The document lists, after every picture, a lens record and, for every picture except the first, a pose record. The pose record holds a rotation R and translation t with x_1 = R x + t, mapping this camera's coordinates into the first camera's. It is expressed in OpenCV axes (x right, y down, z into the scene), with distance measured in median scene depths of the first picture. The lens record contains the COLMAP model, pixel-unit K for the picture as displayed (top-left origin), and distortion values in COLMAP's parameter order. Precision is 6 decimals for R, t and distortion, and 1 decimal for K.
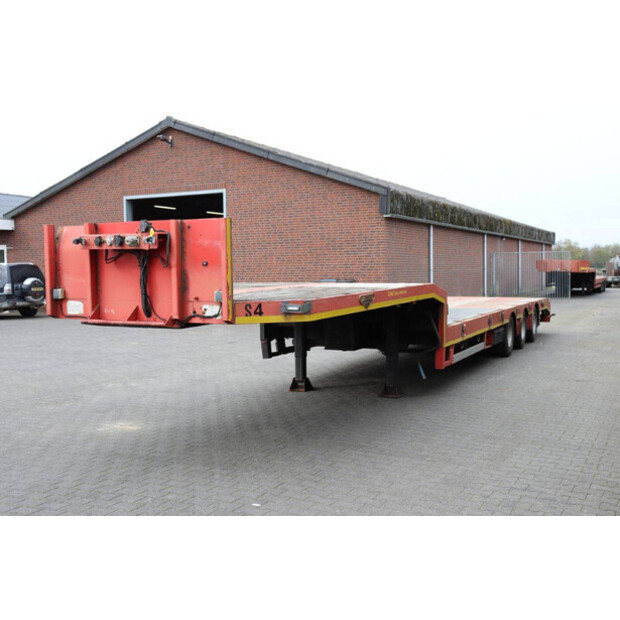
lens RADIAL K [[736.7, 0, 311.7], [0, 736.7, 310.1], [0, 0, 1]] dist [-0.012814, 0.000000]
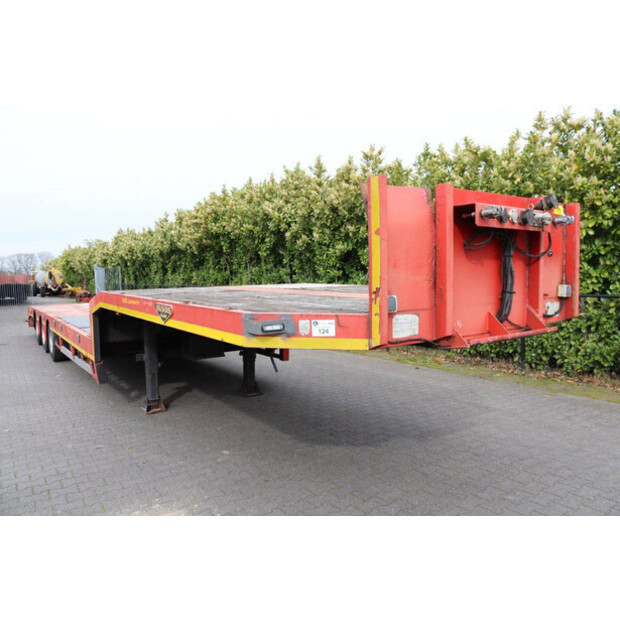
lens RADIAL K [[507.7, 0, 307.6], [0, 507.7, 309.5], [0, 0, 1]] dist [-0.164881, 0.139653]
pose [[0.497775, -0.070341, 0.864449, -0.753837], [0.074754, 0.996476, 0.038039, -0.039807], [-0.864079, 0.045687, 0.501279, 0.925429]]
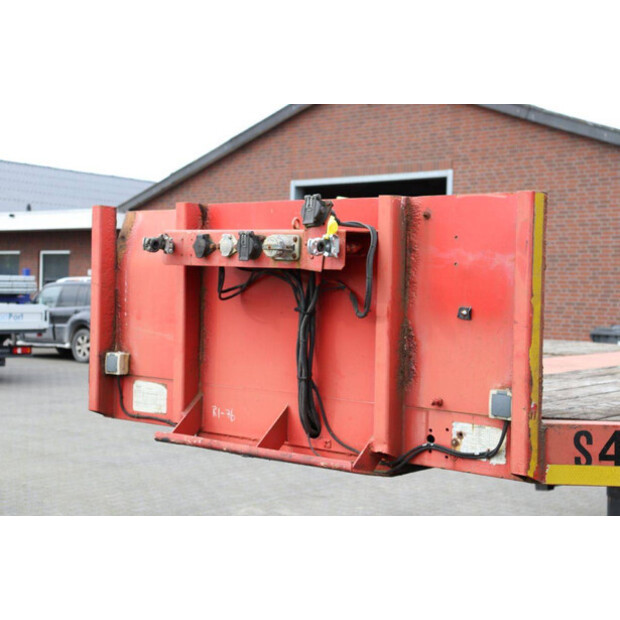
lens RADIAL K [[1092.7, 0, 309.8], [0, 1092.7, 310.0], [0, 0, 1]] dist [0.102463, 0.000000]
pose [[0.972748, 0.040235, -0.228346, -0.090134], [-0.050017, 0.998055, -0.037215, -0.037999], [0.226405, 0.047622, 0.972868, 0.417158]]
